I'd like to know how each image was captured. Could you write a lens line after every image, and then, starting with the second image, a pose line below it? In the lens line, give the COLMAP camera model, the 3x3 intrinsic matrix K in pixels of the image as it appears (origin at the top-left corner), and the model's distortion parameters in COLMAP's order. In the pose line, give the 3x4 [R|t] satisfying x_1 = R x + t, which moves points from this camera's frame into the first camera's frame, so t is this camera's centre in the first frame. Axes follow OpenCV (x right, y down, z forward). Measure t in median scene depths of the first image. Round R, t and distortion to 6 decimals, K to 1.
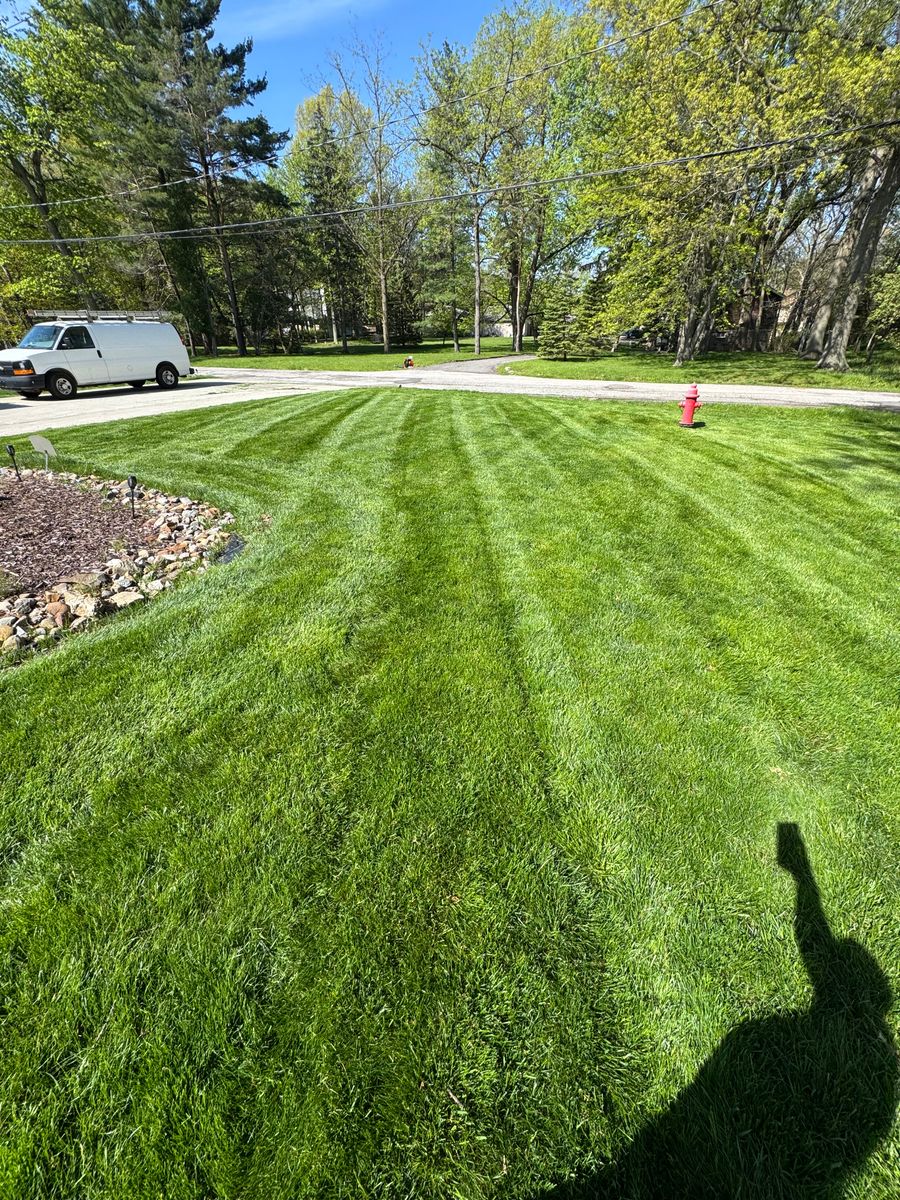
lens RADIAL K [[468.4, 0, 450.0], [0, 468.4, 600.0], [0, 0, 1]] dist [-0.004468, -0.000136]
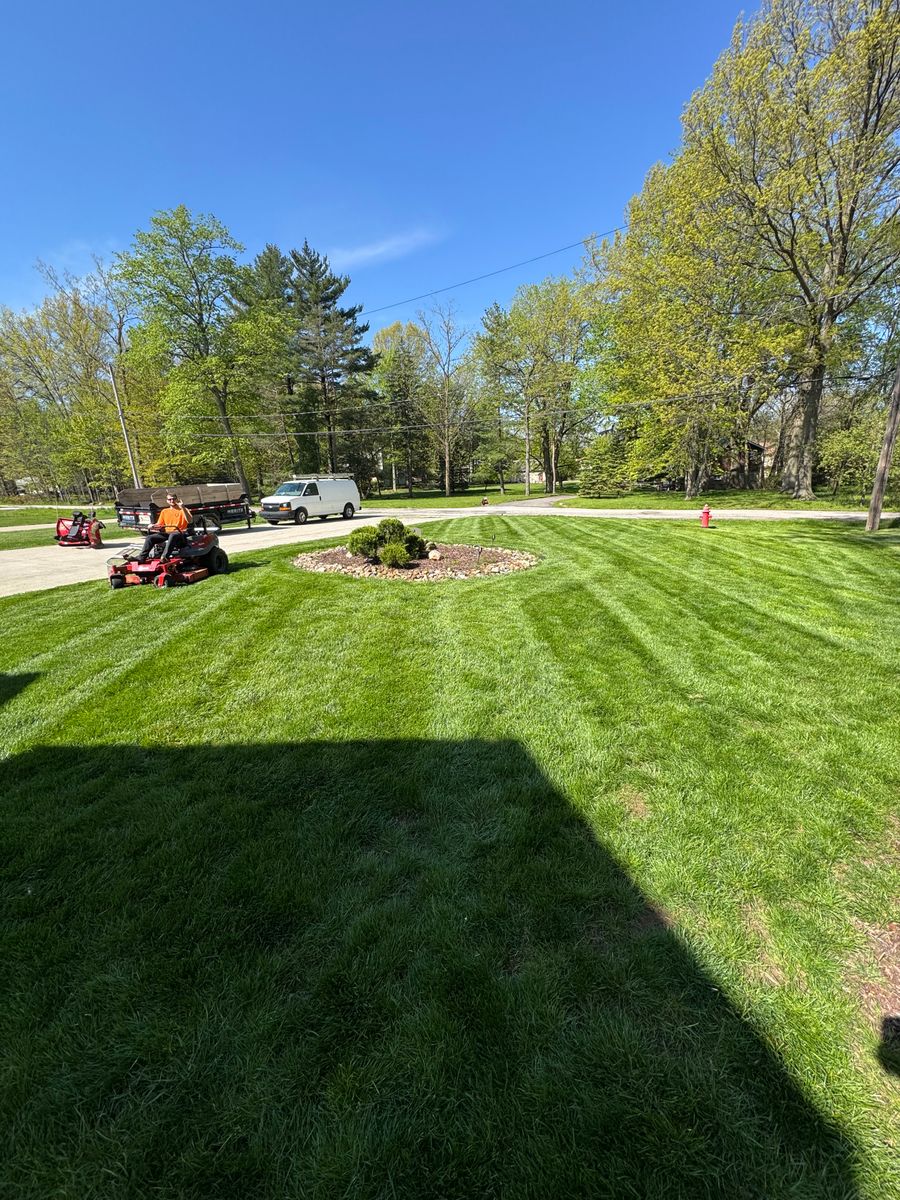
lens RADIAL K [[468.4, 0, 450.0], [0, 468.4, 600.0], [0, 0, 1]] dist [-0.004468, -0.000136]
pose [[0.999067, -0.011795, -0.041547, -0.131605], [0.000306, 0.963899, -0.266267, 0.123327], [0.043188, 0.266006, 0.963003, -0.226449]]
